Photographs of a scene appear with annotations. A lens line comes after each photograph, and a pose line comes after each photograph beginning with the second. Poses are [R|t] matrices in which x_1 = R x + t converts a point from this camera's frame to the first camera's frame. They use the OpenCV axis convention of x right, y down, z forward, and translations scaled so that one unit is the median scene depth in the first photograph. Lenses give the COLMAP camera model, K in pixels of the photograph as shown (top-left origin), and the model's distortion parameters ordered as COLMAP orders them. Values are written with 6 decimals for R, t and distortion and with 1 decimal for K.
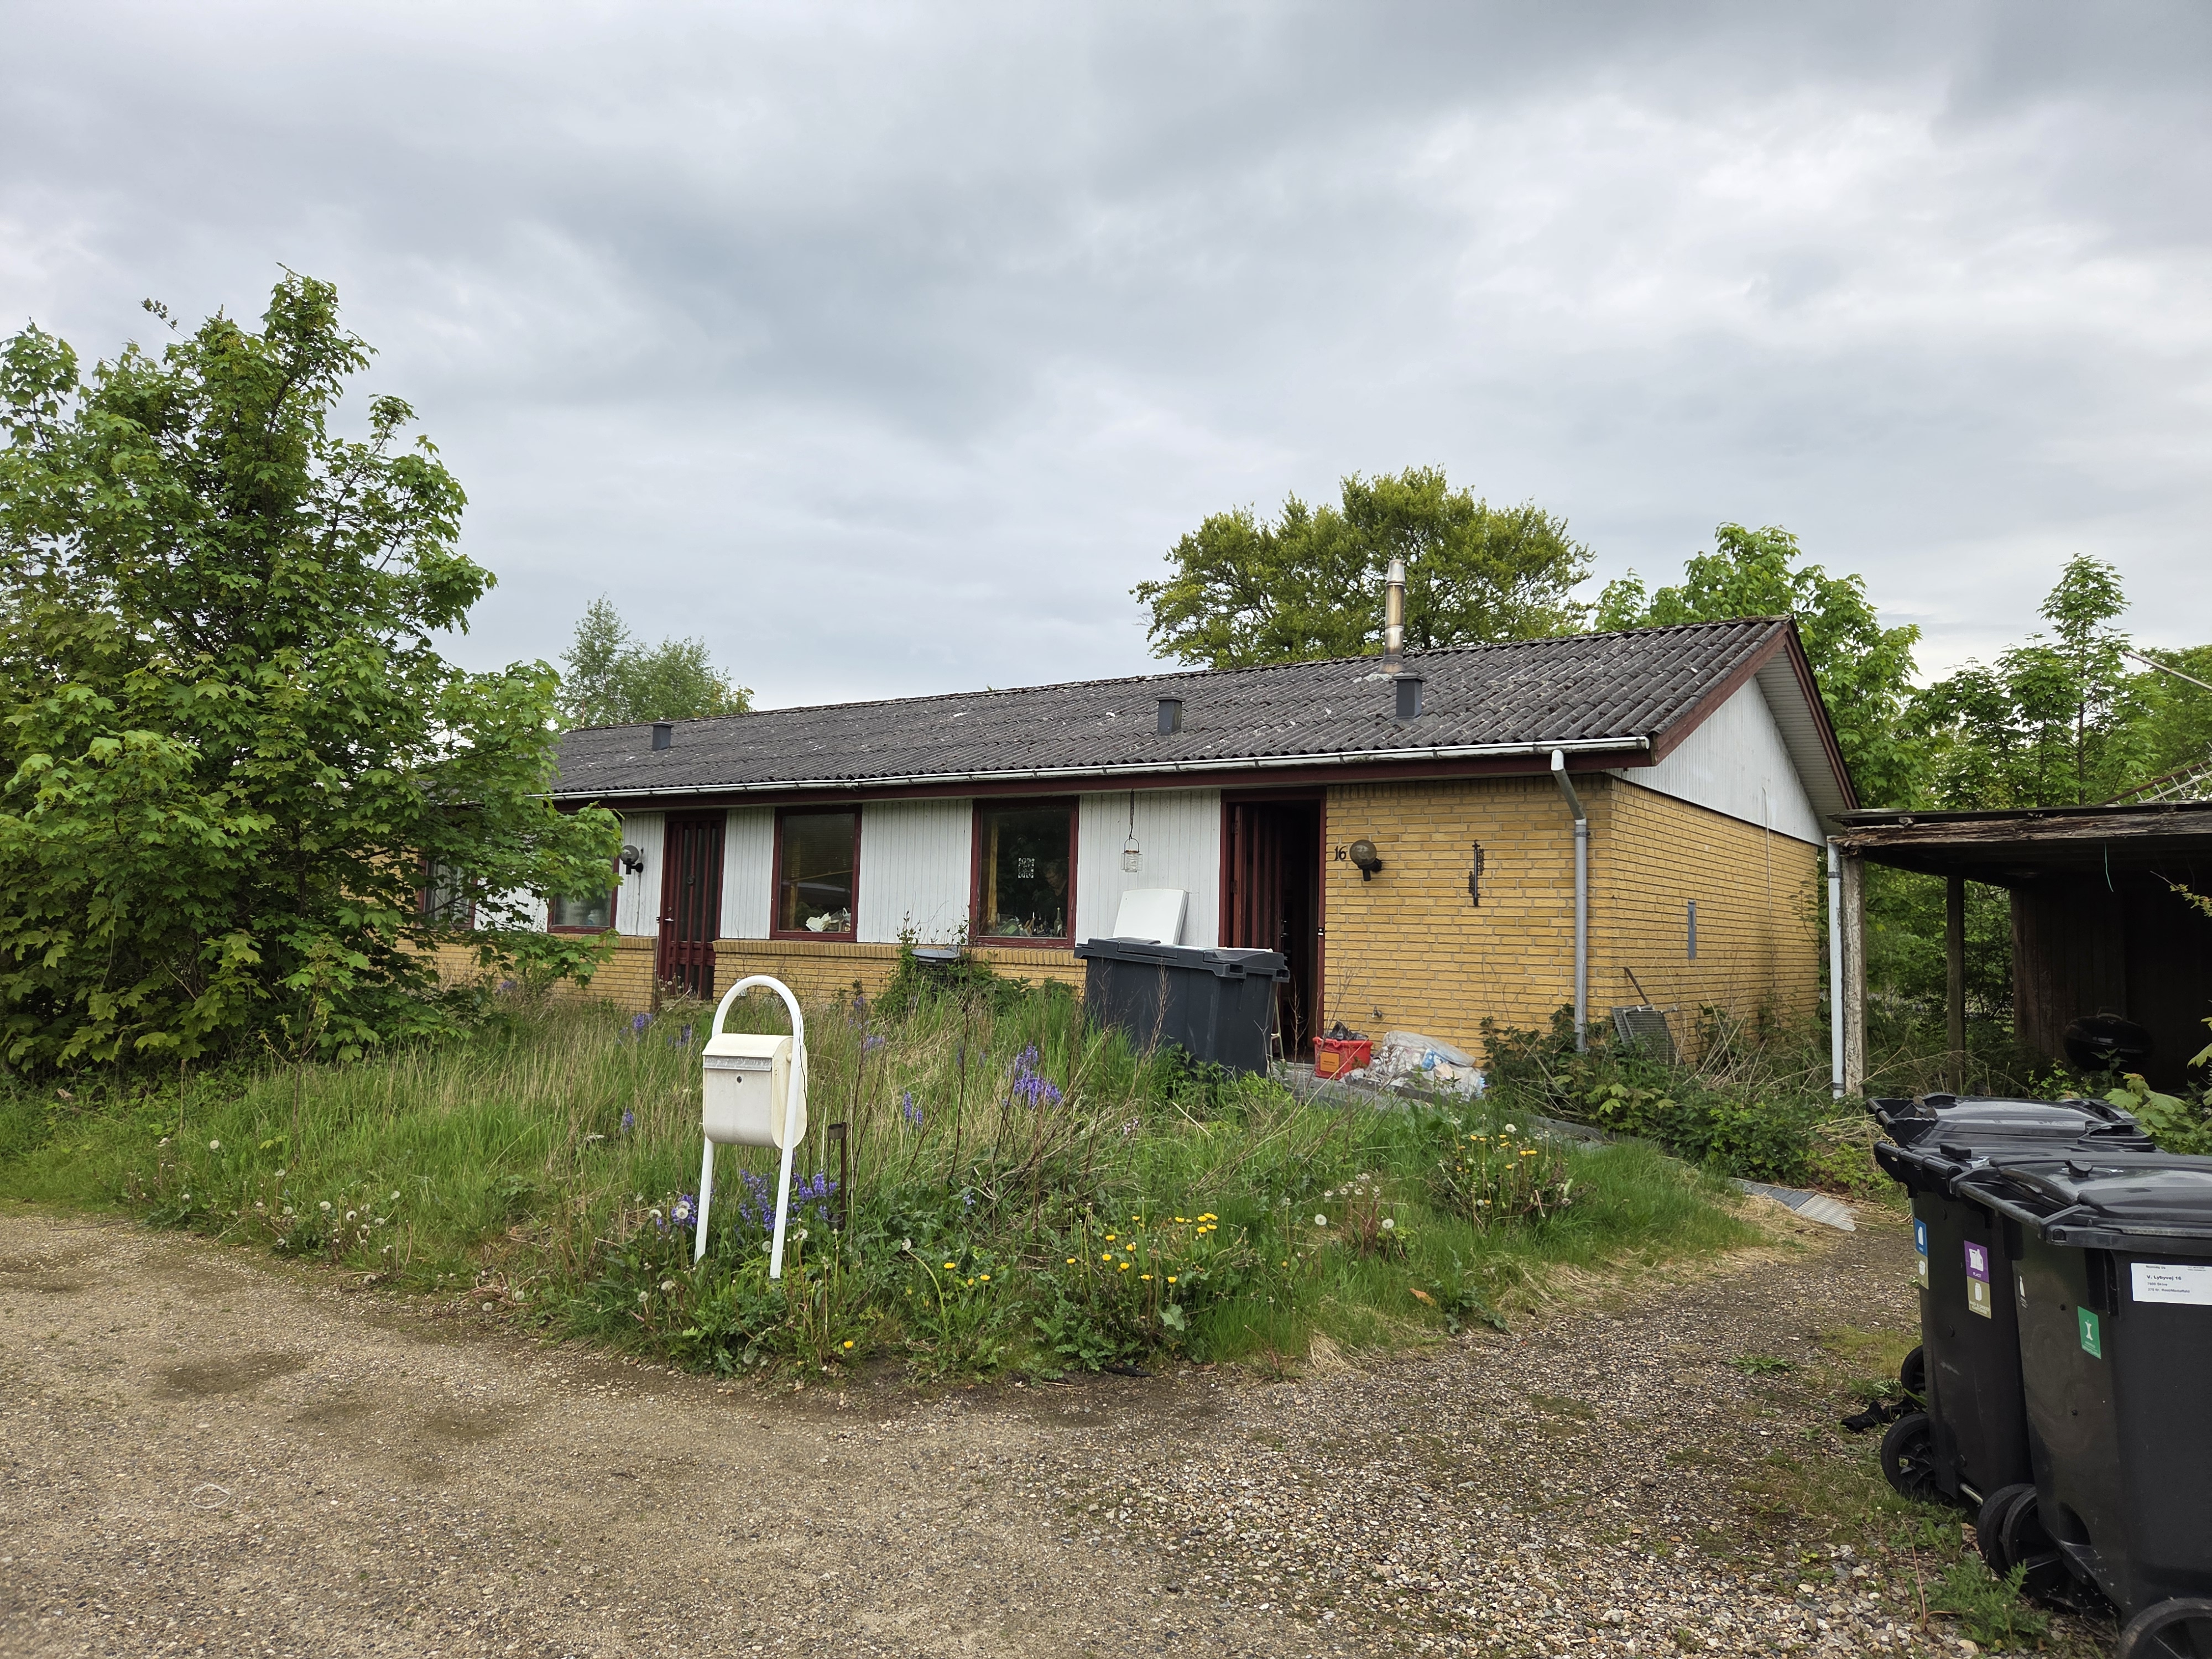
lens RADIAL K [[1544.2, 0, 1042.5], [0, 1544.2, 833.0], [0, 0, 1]] dist [0.035396, -0.001744]
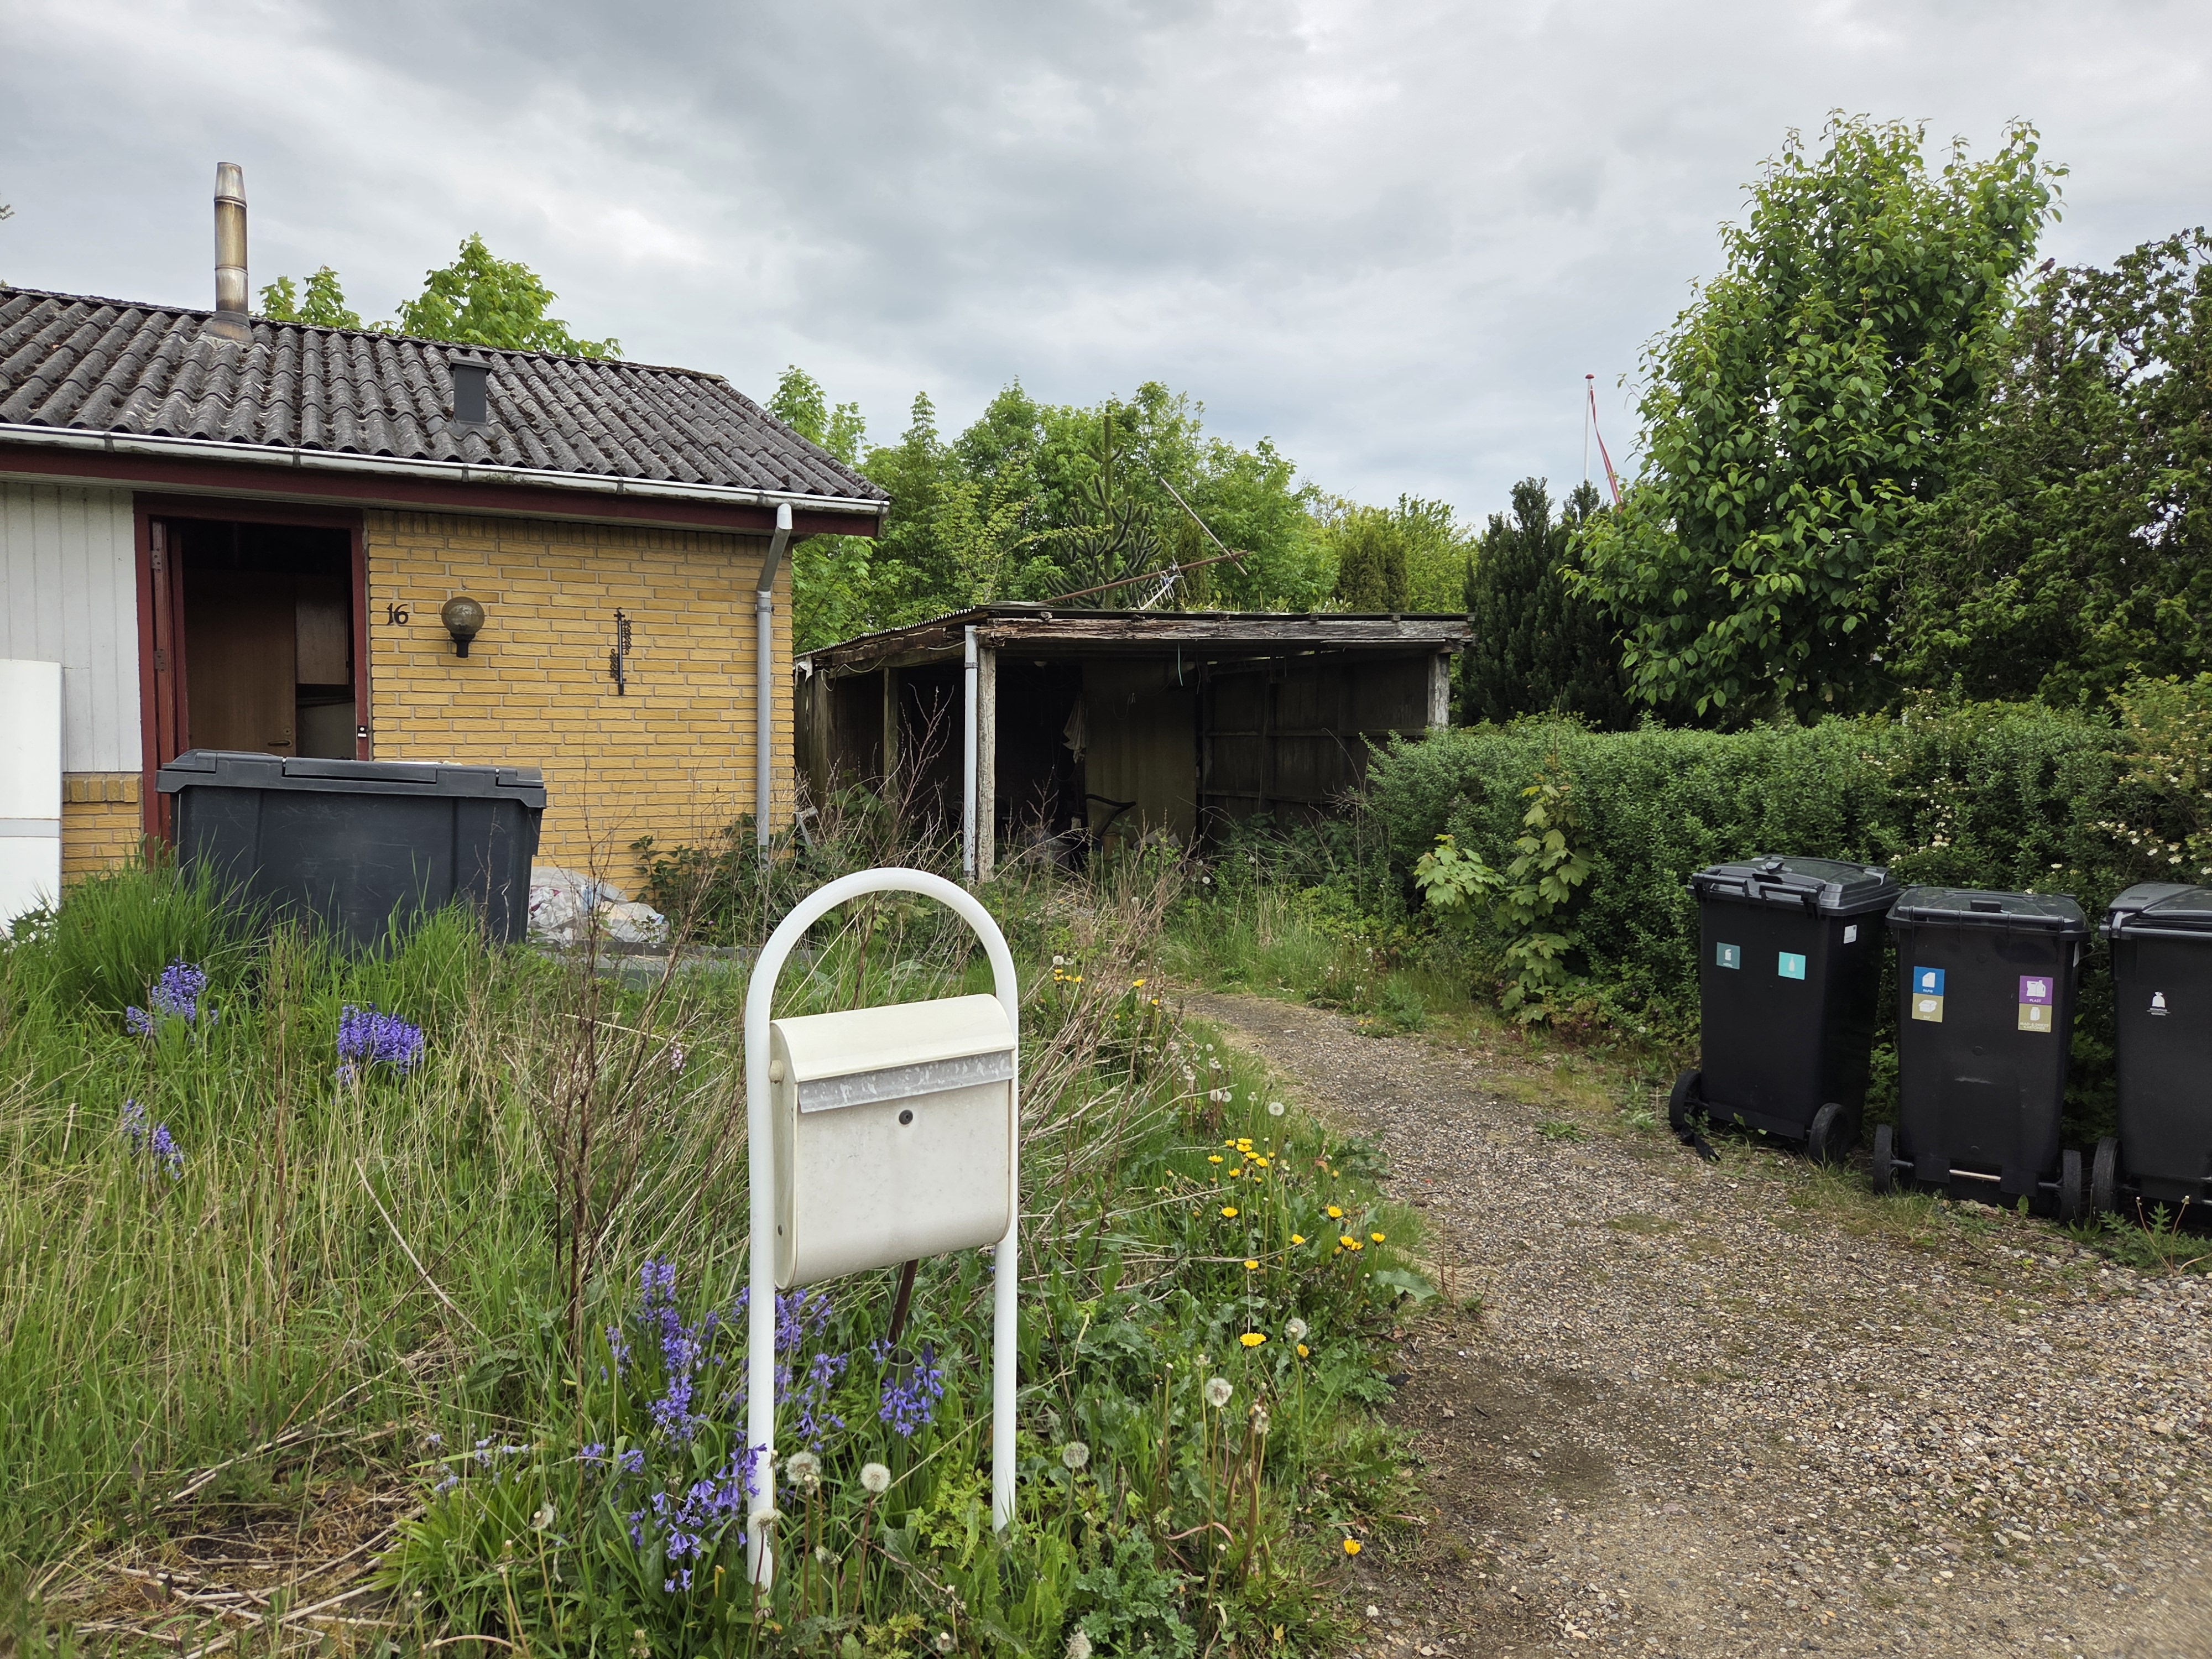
lens RADIAL K [[1544.2, 0, 1042.5], [0, 1544.2, 833.0], [0, 0, 1]] dist [0.035396, -0.001744]
pose [[0.400074, -0.077437, 0.913205, -0.354693], [-0.050278, 0.993069, 0.106236, 0.024022], [-0.915103, -0.088416, 0.393408, 0.519572]]
